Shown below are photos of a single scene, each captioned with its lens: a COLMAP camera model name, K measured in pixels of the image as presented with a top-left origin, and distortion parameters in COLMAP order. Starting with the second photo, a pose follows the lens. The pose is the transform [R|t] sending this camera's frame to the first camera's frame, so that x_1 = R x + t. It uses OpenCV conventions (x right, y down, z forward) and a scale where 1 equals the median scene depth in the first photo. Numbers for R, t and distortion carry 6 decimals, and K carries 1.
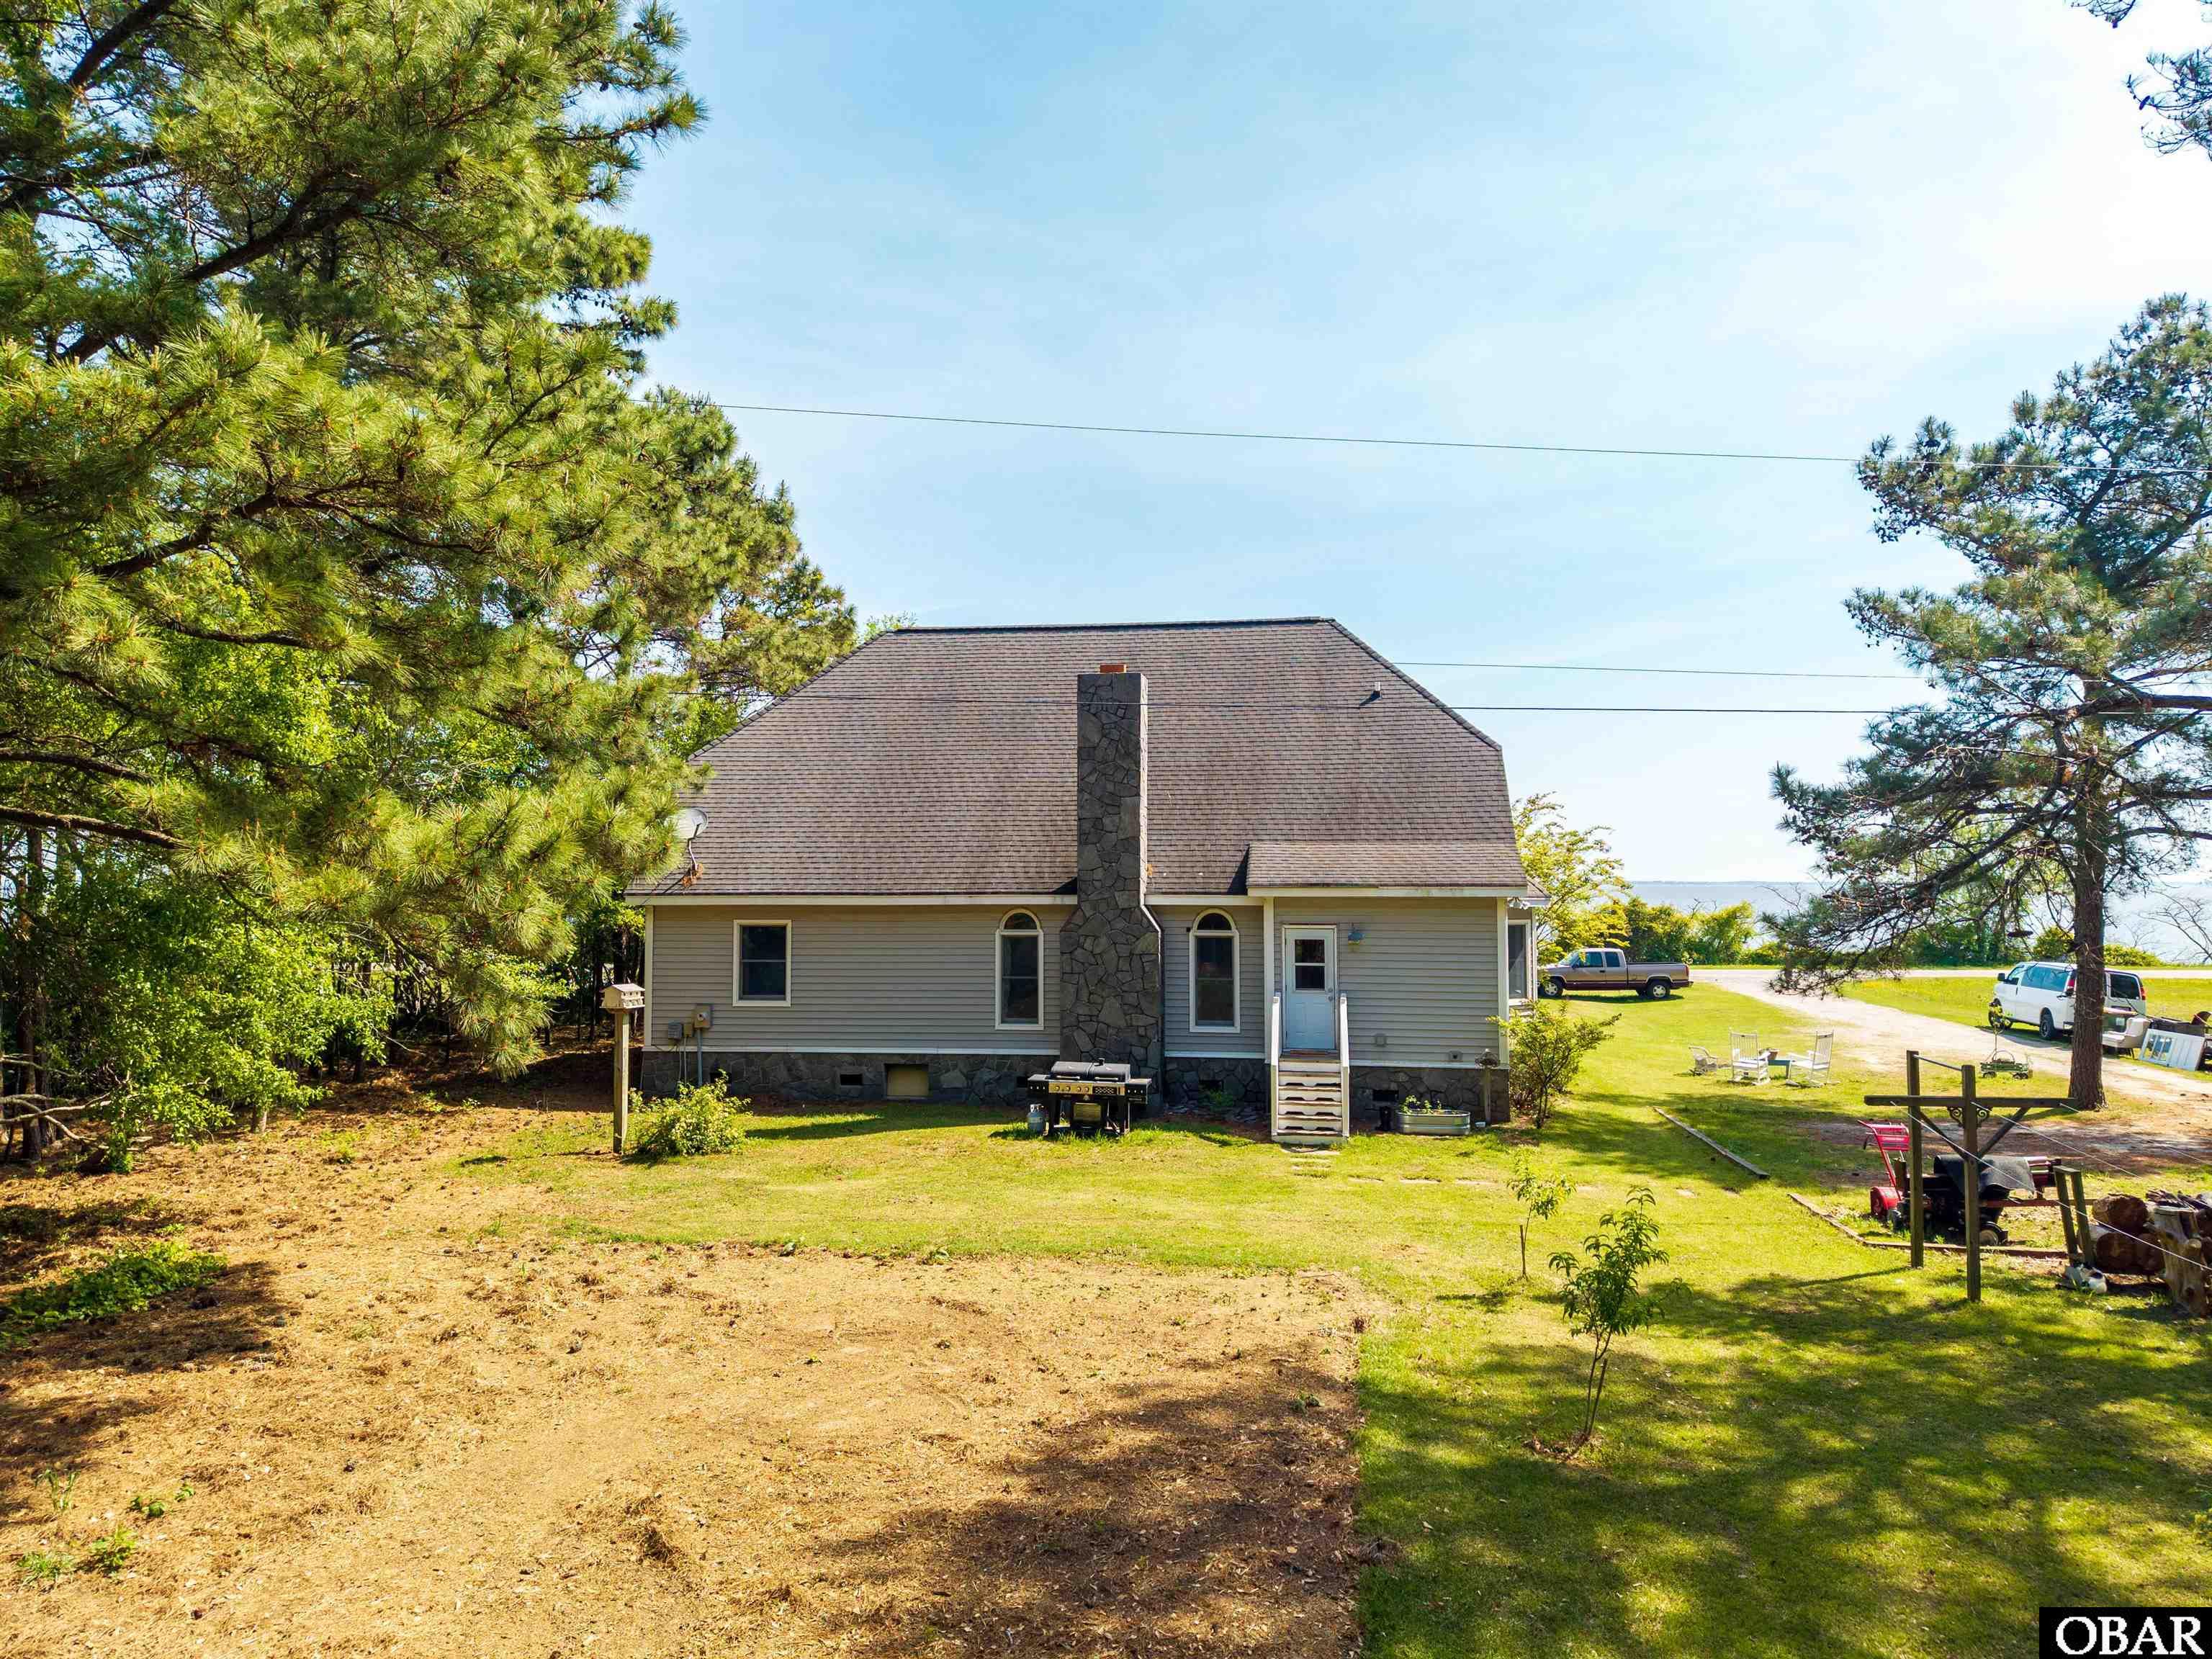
lens RADIAL K [[1478.0, 0, 1113.2], [0, 1478.0, 811.3], [0, 0, 1]] dist [0.028446, -0.030236]
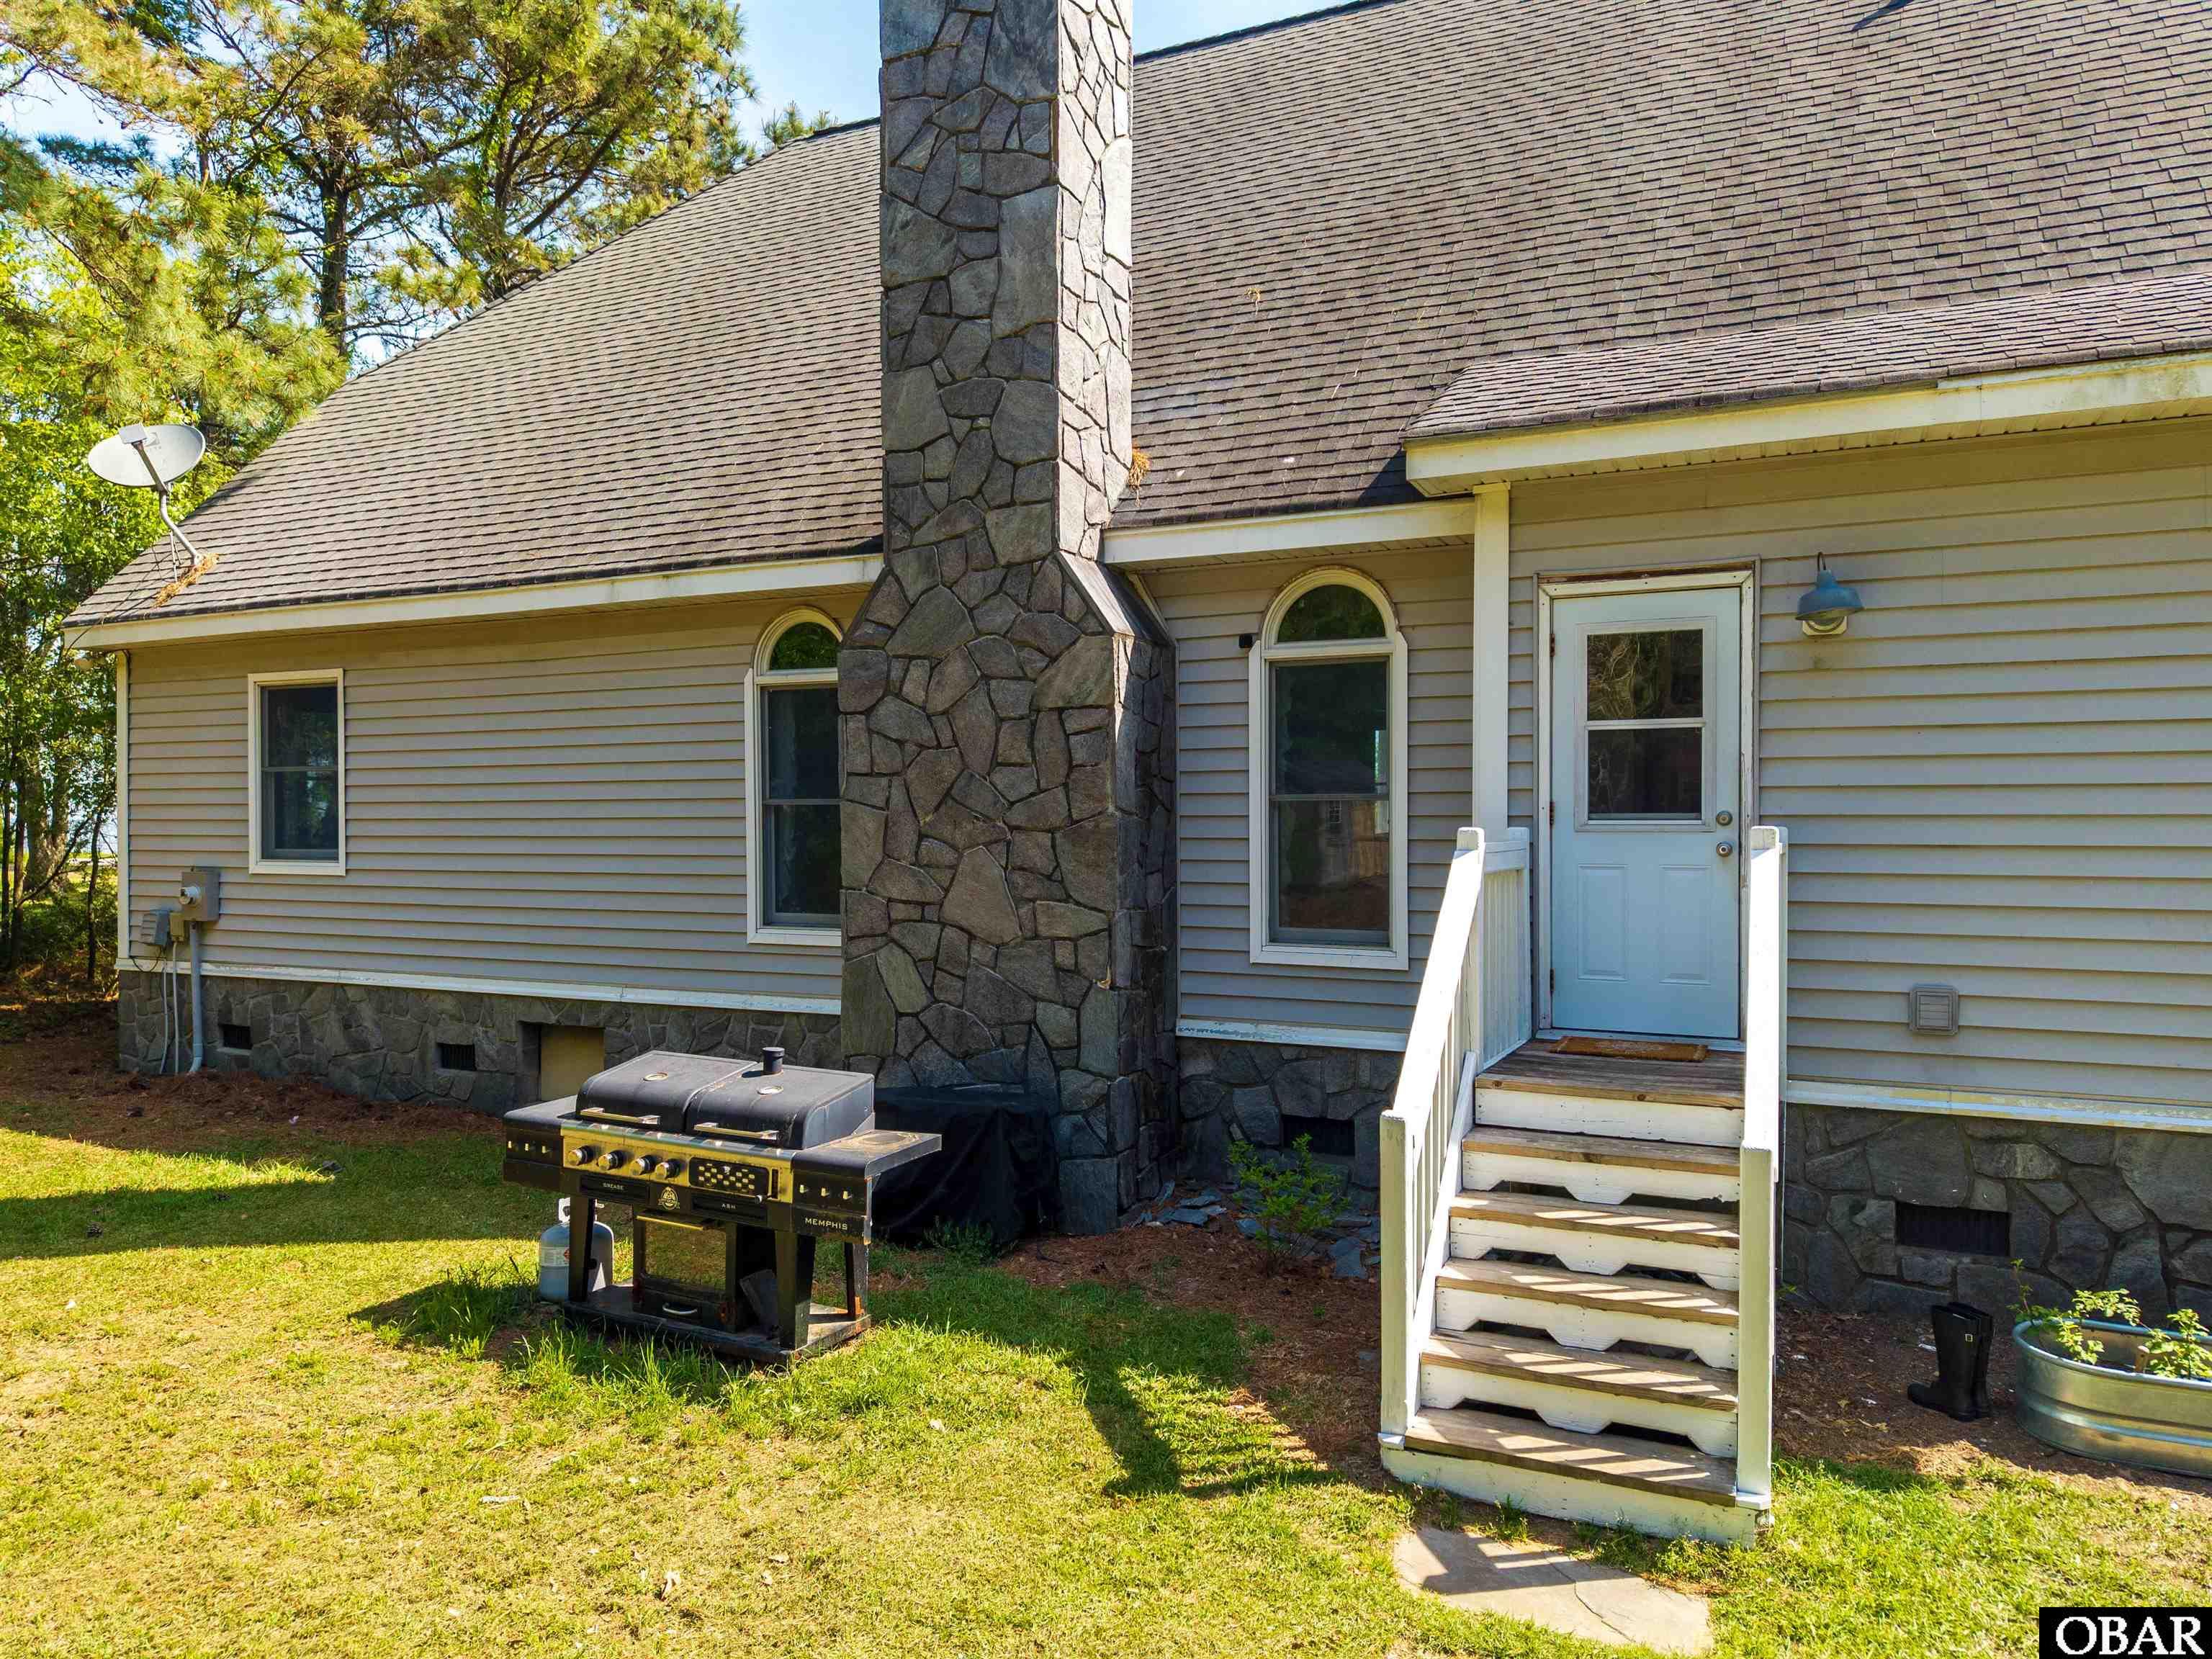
lens RADIAL K [[1478.0, 0, 1106.0], [0, 1478.0, 849.9], [0, 0, 1]] dist [0.028446, -0.030236]
pose [[0.957368, 0.005209, -0.288824, 0.115732], [0.015700, 0.997421, 0.070033, 0.104263], [0.288444, -0.071582, 0.954817, 0.700337]]
